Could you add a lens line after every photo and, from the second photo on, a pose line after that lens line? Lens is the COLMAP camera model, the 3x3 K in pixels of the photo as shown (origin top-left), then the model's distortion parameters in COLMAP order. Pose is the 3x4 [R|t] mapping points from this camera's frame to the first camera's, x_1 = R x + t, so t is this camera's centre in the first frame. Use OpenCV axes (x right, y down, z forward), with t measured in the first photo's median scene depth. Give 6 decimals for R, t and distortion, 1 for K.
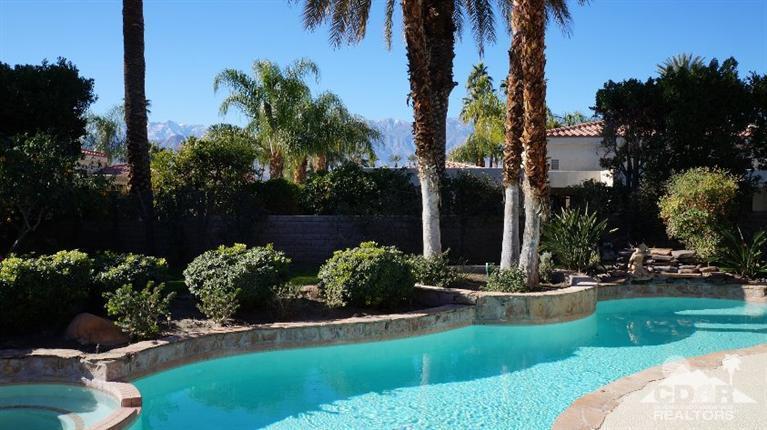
lens RADIAL K [[642.9, 0, 383.5], [0, 642.9, 215.0], [0, 0, 1]] dist [-0.181238, 0.174867]
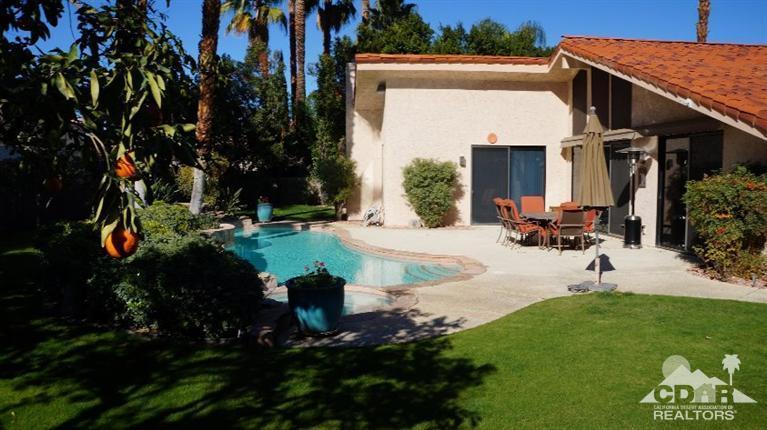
lens RADIAL K [[616.3, 0, 383.5], [0, 616.3, 215.0], [0, 0, 1]] dist [-0.179894, 0.131717]
pose [[0.216230, -0.064059, 0.974239, -0.990361], [0.020701, 0.997922, 0.061022, 0.003714], [-0.976123, 0.006973, 0.217107, 0.229116]]
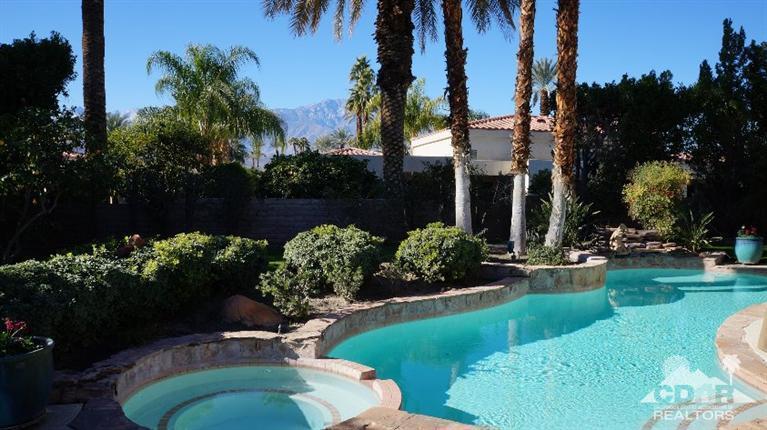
lens RADIAL K [[616.3, 0, 383.5], [0, 616.3, 215.0], [0, 0, 1]] dist [-0.179894, 0.131717]
pose [[0.970118, -0.000939, 0.242630, -0.314416], [-0.005057, 0.999697, 0.024086, 0.003524], [-0.242579, -0.024594, 0.969820, 0.002605]]
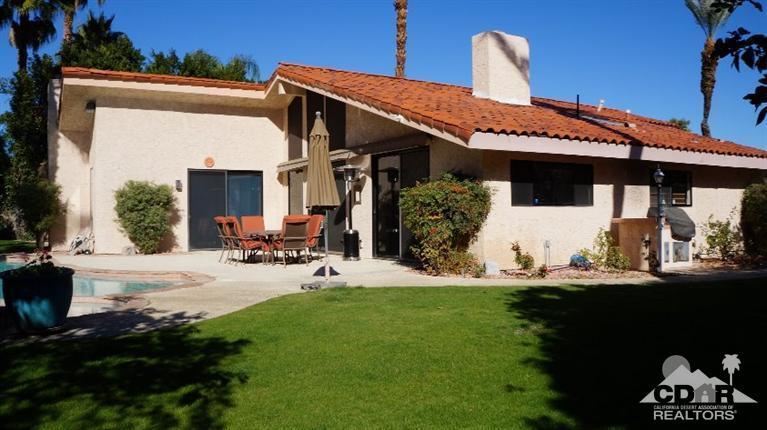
lens RADIAL K [[616.3, 0, 383.5], [0, 616.3, 215.0], [0, 0, 1]] dist [-0.179894, 0.131717]
pose [[-0.251201, 0.008723, 0.967896, -0.986165], [0.034265, 0.999413, -0.000114, 0.062963], [-0.967328, 0.033136, -0.251353, 0.262346]]
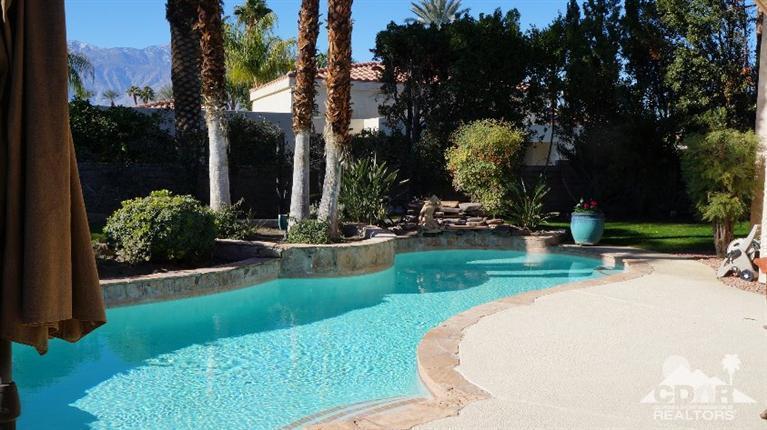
lens RADIAL K [[770.5, 0, 383.5], [0, 770.5, 215.0], [0, 0, 1]] dist [-0.067633, 0.007099]
pose [[0.921537, -0.007130, 0.388225, -0.130101], [-0.016171, 0.998259, 0.056717, 0.009611], [-0.387953, -0.058545, 0.919818, -0.080997]]
